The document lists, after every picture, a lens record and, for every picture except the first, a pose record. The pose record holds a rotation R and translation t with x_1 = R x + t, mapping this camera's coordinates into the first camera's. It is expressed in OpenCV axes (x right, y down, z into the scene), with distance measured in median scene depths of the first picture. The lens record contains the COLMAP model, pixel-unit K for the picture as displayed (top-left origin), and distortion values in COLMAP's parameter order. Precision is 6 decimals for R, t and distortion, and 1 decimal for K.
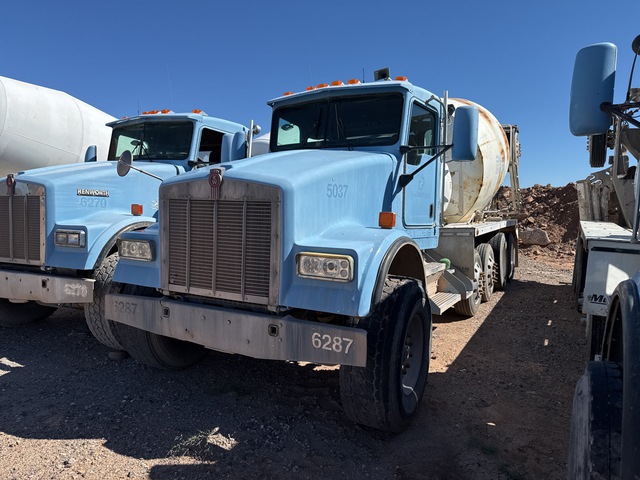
lens RADIAL K [[447.1, 0, 310.8], [0, 447.1, 233.7], [0, 0, 1]] dist [0.049078, -0.007419]
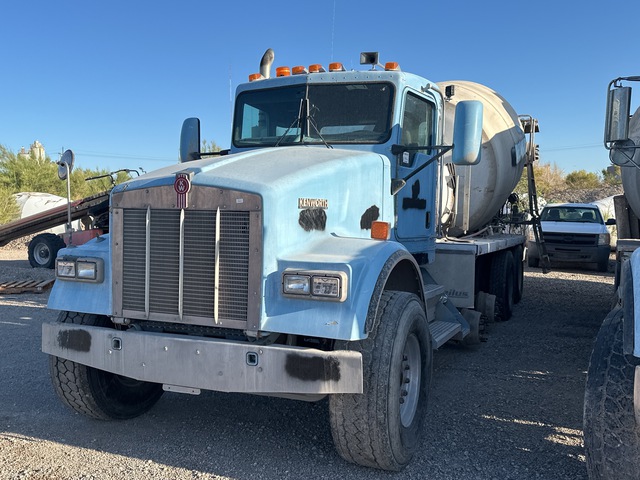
lens RADIAL K [[618.2, 0, 317.4], [0, 618.2, 240.8], [0, 0, 1]] dist [0.038266, 0.000000]
pose [[0.996198, -0.004240, 0.087011, -0.053030], [0.005739, 0.999839, -0.016981, 0.006247], [-0.086925, 0.017416, 0.996063, -0.177833]]
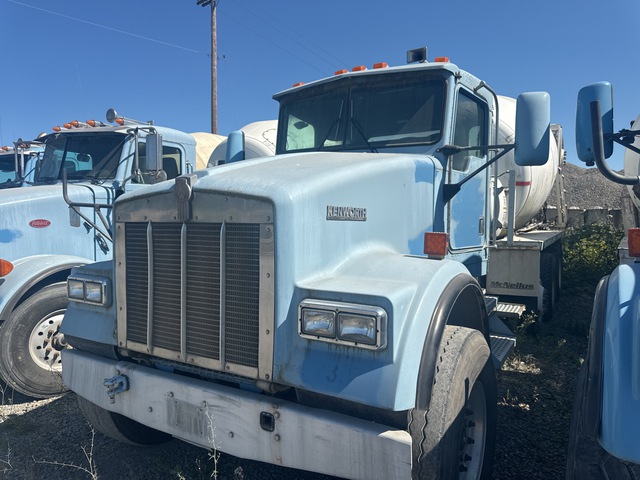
lens RADIAL K [[447.1, 0, 319.1], [0, 447.1, 236.4], [0, 0, 1]] dist [0.049078, -0.007419]
pose [[0.999169, -0.014131, -0.038232, 0.018322], [0.013098, 0.999546, -0.027116, -0.028754], [0.038598, 0.026593, 0.998901, 0.284319]]
